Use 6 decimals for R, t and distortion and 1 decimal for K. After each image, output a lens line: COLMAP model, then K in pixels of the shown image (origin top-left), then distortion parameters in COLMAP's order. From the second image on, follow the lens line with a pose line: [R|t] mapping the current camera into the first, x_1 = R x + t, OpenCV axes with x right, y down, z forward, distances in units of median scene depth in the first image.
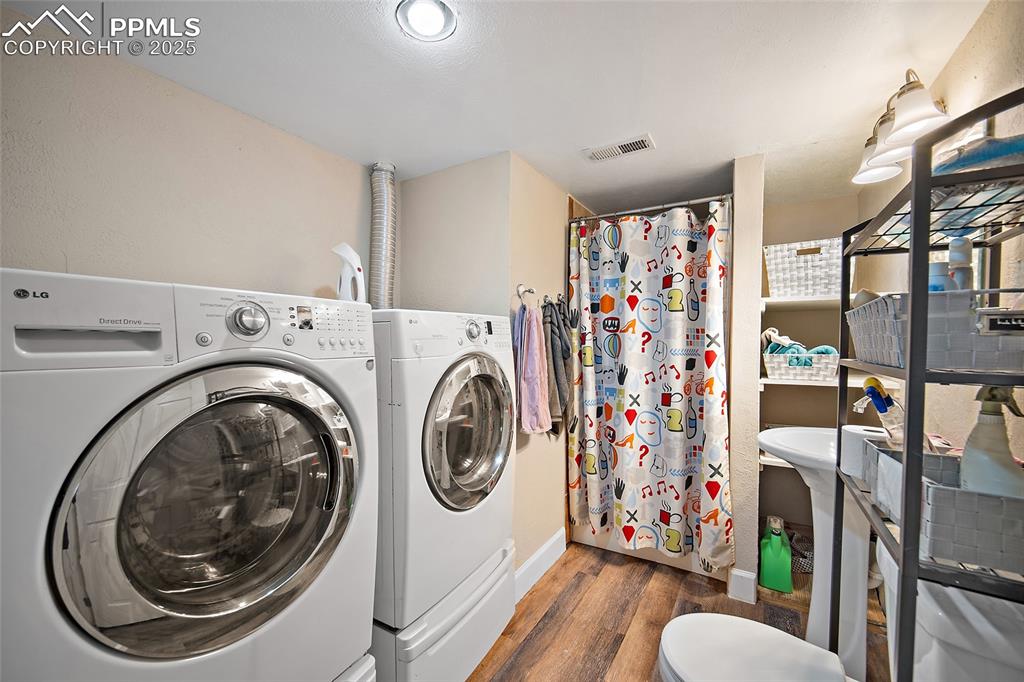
lens RADIAL K [[402.0, 0, 530.6], [0, 402.0, 322.5], [0, 0, 1]] dist [-0.001077, -0.000179]
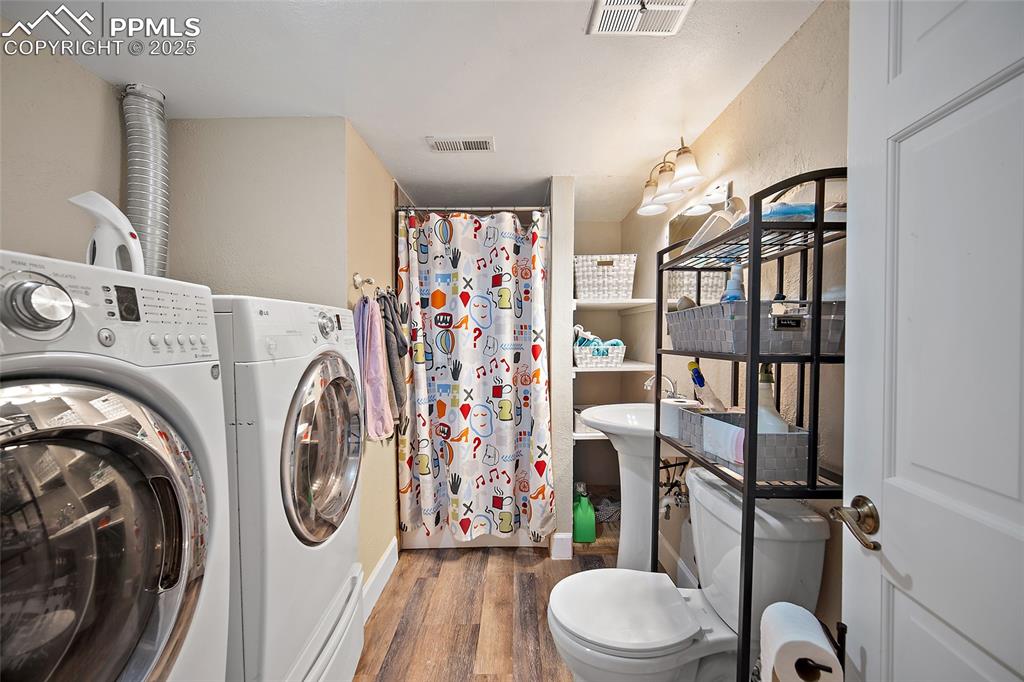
lens RADIAL K [[402.0, 0, 530.6], [0, 402.0, 322.5], [0, 0, 1]] dist [-0.001077, -0.000179]
pose [[0.862913, 0.010005, 0.505253, -0.127559], [-0.014938, 0.999872, 0.005714, 0.002031], [-0.505131, -0.012478, 0.862952, 0.043560]]
